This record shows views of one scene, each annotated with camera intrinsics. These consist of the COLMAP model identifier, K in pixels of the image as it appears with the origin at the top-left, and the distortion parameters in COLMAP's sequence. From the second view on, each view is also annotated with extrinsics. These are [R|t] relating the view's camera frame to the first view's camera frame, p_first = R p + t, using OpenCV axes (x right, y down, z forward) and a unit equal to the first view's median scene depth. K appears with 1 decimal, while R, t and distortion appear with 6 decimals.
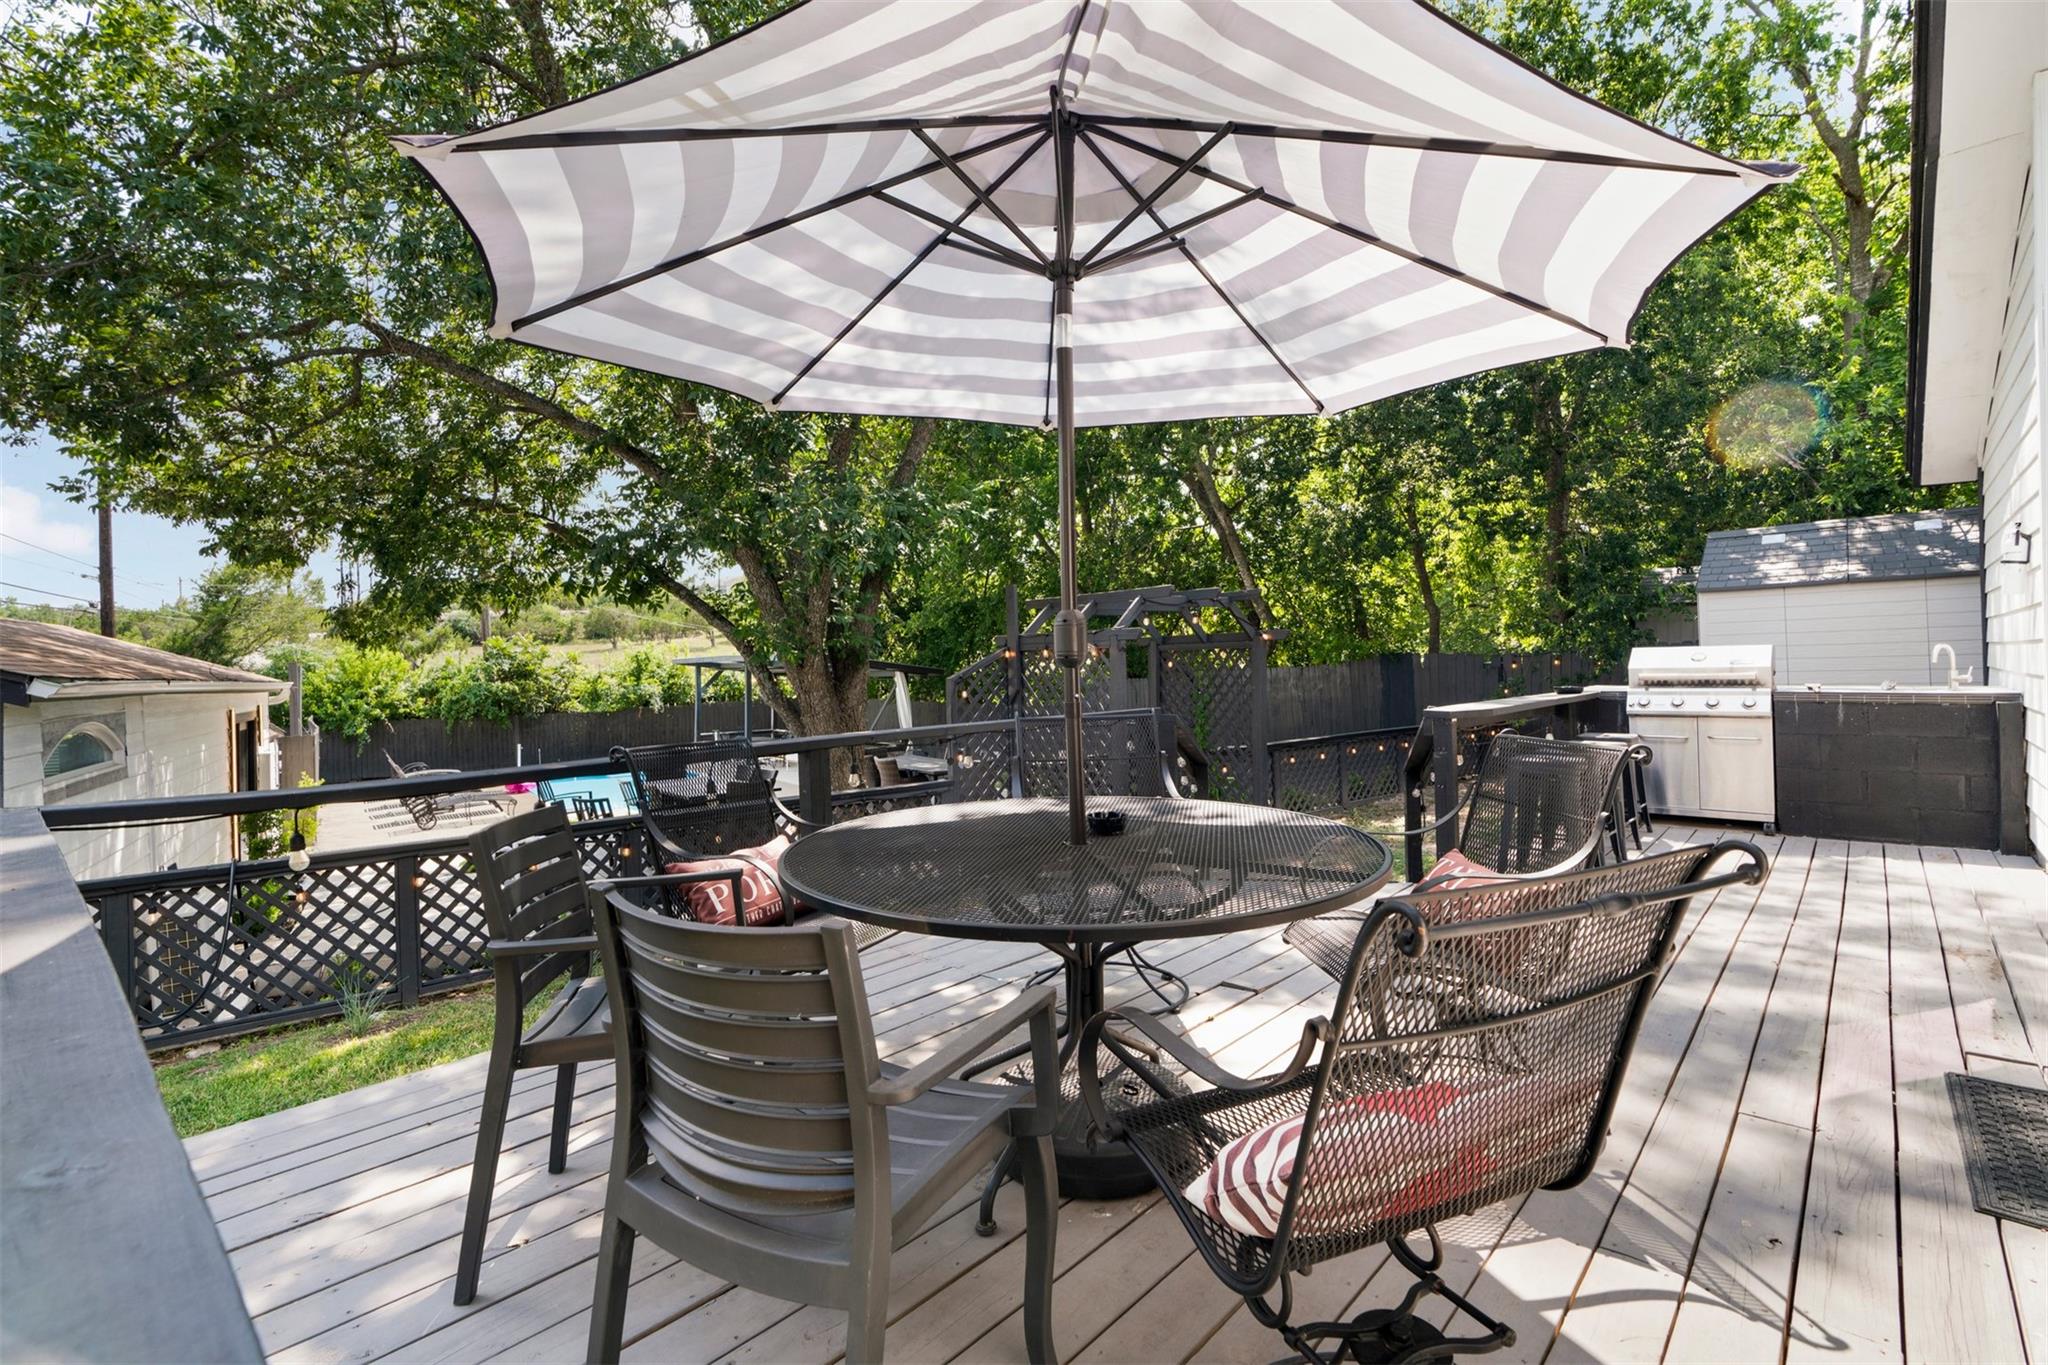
lens RADIAL K [[930.8, 0, 1024.4], [0, 930.8, 656.5], [0, 0, 1]] dist [-0.001235, -0.001033]
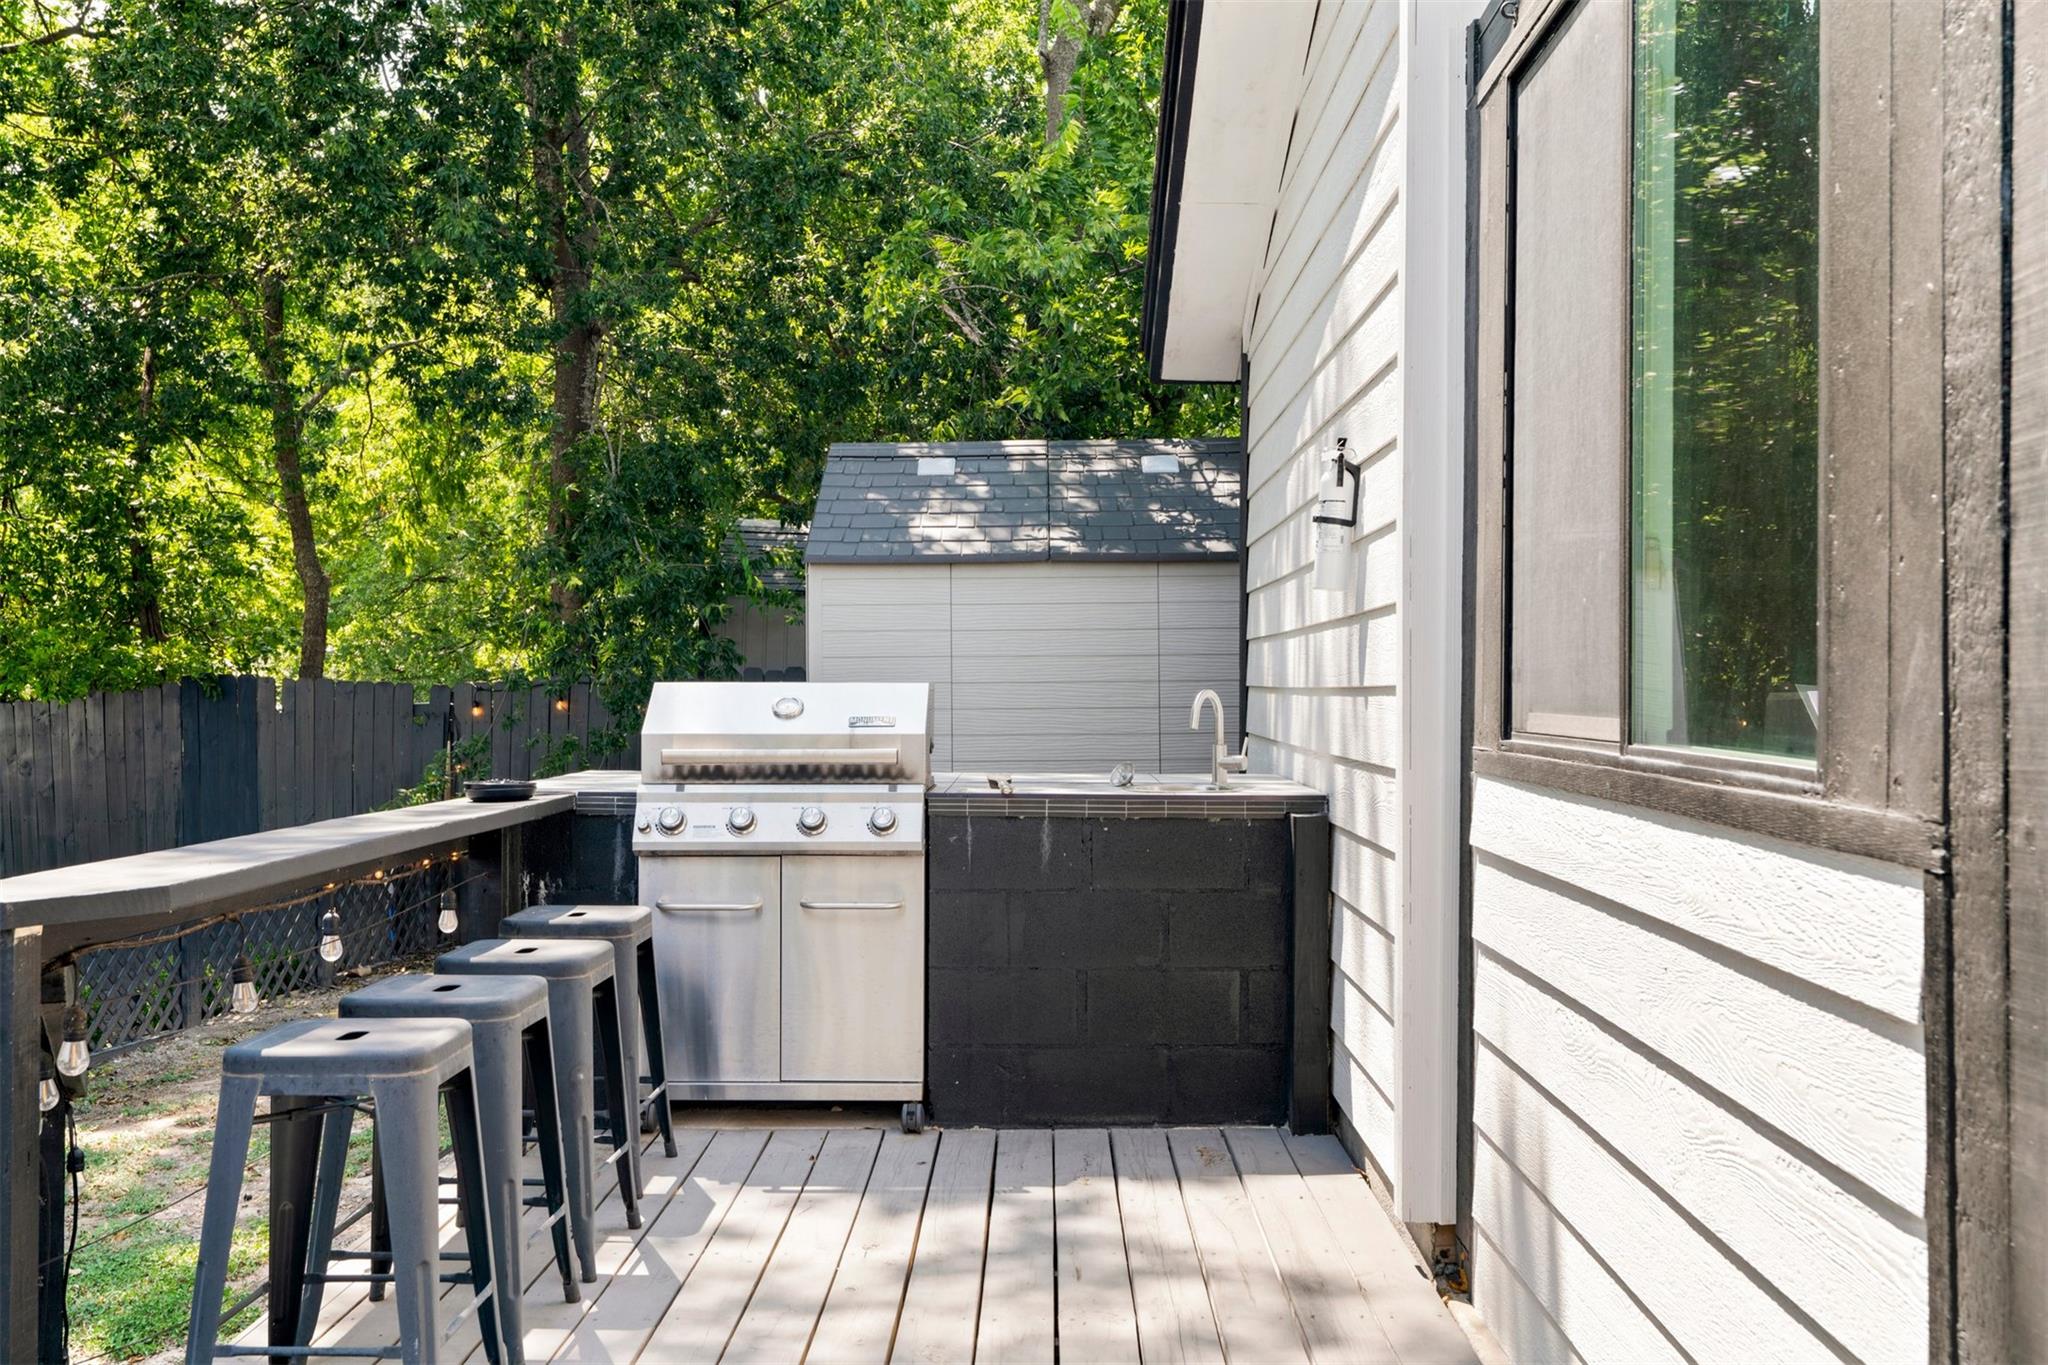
lens RADIAL K [[1999.3, 0, 1024.0], [0, 1999.3, 685.1], [0, 0, 1]] dist [0.005267, 0.000000]
pose [[0.749281, 0.023340, 0.661840, 0.169728], [-0.024494, 0.999672, -0.007523, -0.004419], [-0.661799, -0.010575, 0.749607, 0.209164]]
